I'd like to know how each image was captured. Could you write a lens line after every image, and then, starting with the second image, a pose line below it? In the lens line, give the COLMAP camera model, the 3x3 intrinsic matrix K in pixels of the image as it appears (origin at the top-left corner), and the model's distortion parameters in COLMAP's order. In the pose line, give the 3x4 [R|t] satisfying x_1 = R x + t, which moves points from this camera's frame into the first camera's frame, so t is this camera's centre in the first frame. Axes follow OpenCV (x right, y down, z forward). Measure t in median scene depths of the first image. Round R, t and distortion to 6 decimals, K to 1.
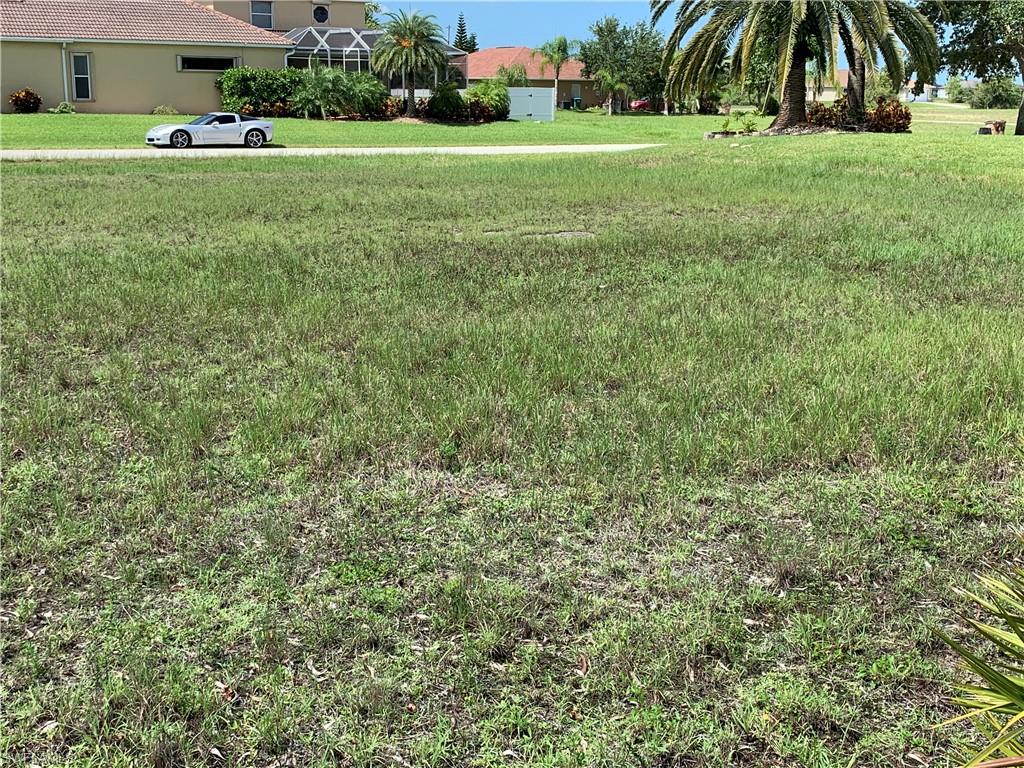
lens RADIAL K [[1225.2, 0, 512.0], [0, 1225.2, 384.0], [0, 0, 1]] dist [0.154144, -0.442049]
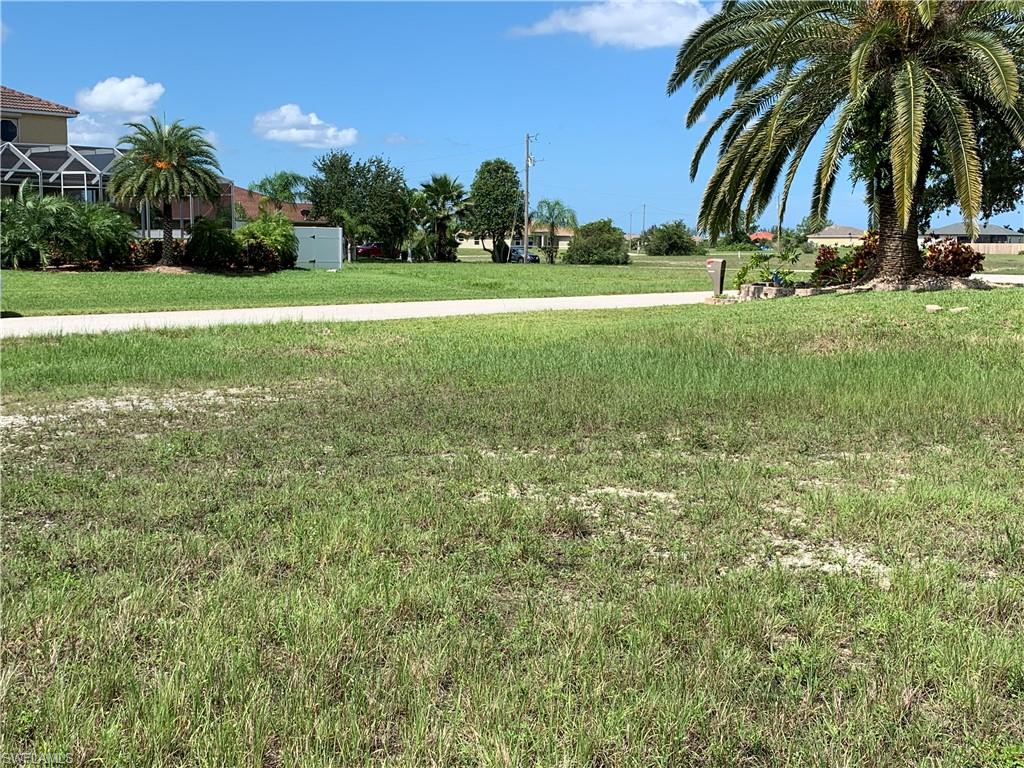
lens RADIAL K [[1225.2, 0, 512.0], [0, 1225.2, 384.0], [0, 0, 1]] dist [0.154144, -0.442049]
pose [[0.957618, -0.035400, 0.285857, -0.098496], [0.068223, 0.992056, -0.105695, -0.059941], [-0.279844, 0.120717, 0.952426, 0.275310]]
